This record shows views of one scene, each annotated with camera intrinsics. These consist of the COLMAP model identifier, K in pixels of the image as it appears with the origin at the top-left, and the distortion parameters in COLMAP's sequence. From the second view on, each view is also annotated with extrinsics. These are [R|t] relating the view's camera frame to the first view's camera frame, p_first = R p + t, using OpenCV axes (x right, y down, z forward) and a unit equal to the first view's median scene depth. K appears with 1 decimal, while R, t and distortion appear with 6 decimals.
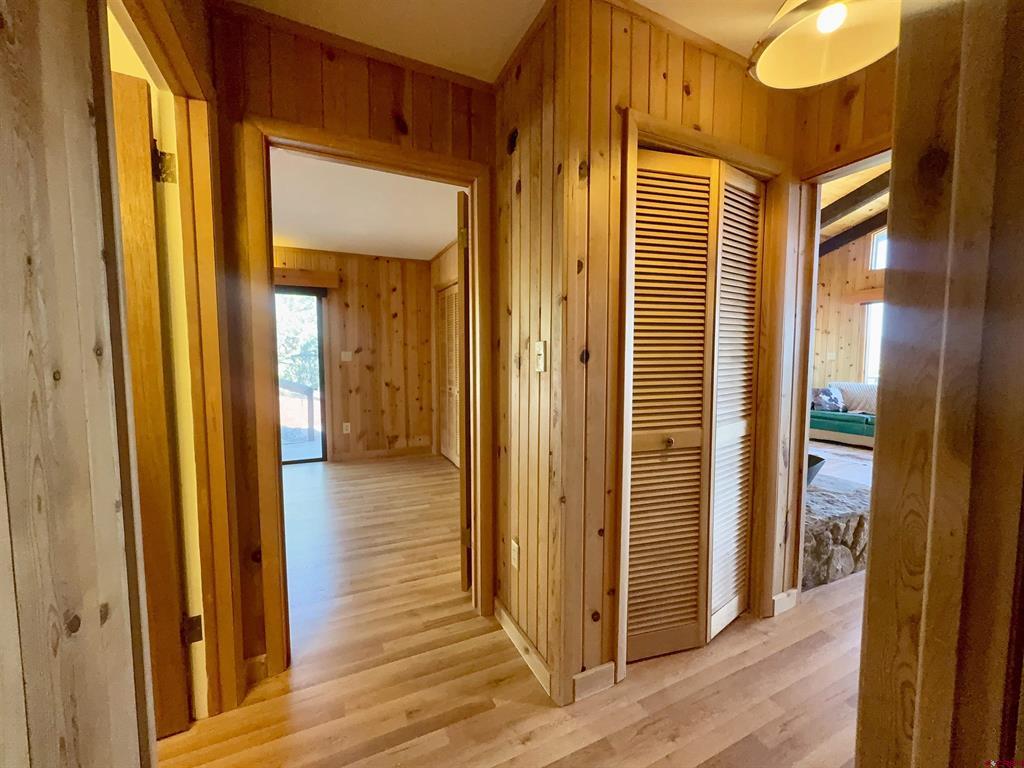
lens RADIAL K [[408.1, 0, 510.8], [0, 408.1, 385.7], [0, 0, 1]] dist [-0.000196, 0.000302]
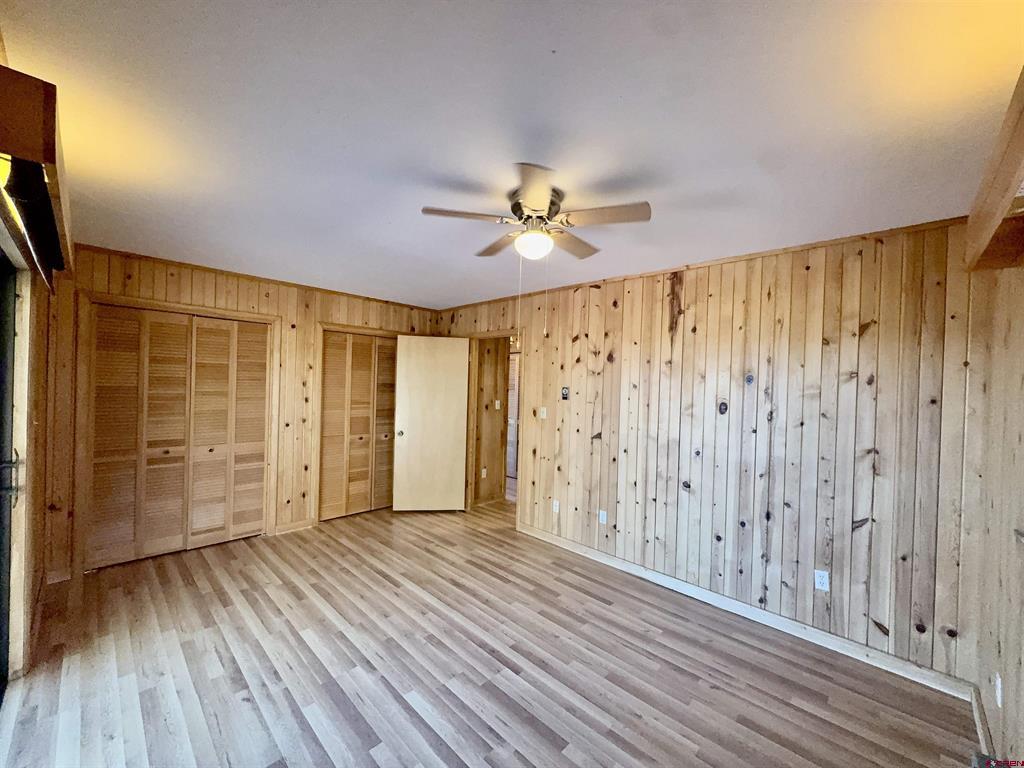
lens RADIAL K [[408.1, 0, 510.8], [0, 408.1, 385.7], [0, 0, 1]] dist [-0.000196, 0.000302]
pose [[-0.349697, -0.015590, 0.936733, -0.991475], [0.036241, 0.998888, 0.030154, -0.104381], [-0.936162, 0.044493, -0.348743, 0.647027]]
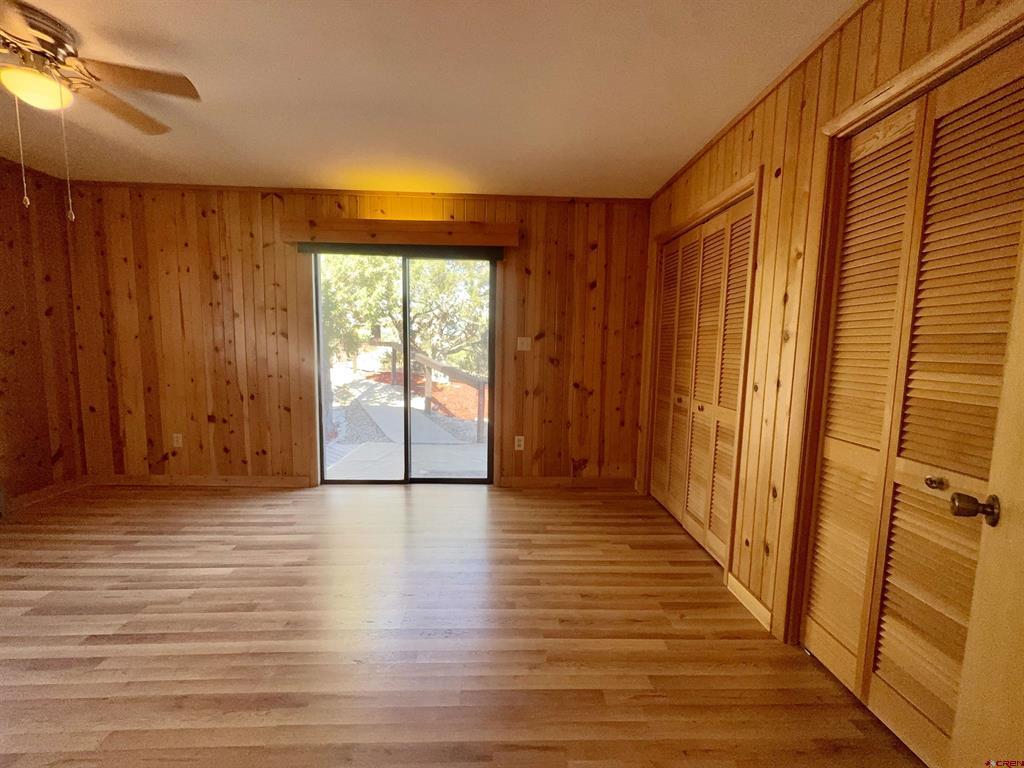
lens RADIAL K [[408.1, 0, 510.8], [0, 408.1, 385.7], [0, 0, 1]] dist [-0.000196, 0.000302]
pose [[0.918448, 0.057294, -0.391371, -0.136668], [-0.047183, 0.998258, 0.035413, -0.022585], [0.392718, -0.014059, 0.919551, 0.325051]]
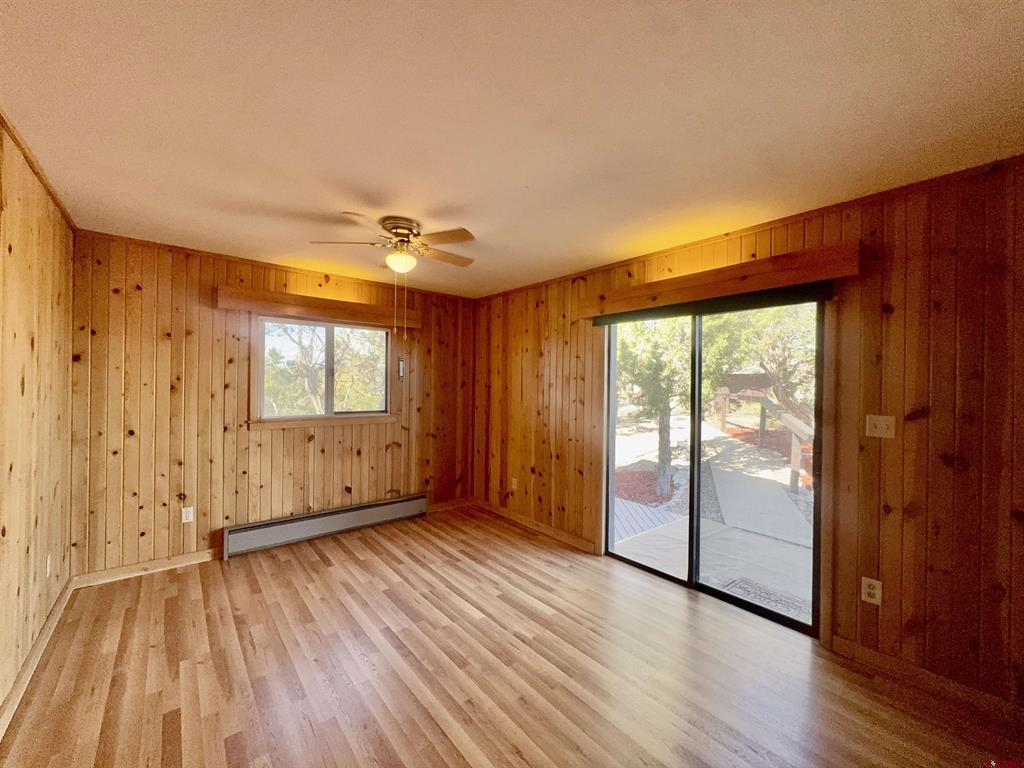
lens RADIAL K [[408.1, 0, 510.8], [0, 408.1, 385.7], [0, 0, 1]] dist [-0.000196, 0.000302]
pose [[0.248976, 0.007245, -0.968483, -0.078050], [-0.080705, 0.996649, -0.013291, -0.075924], [0.965141, 0.081470, 0.248726, 0.498226]]
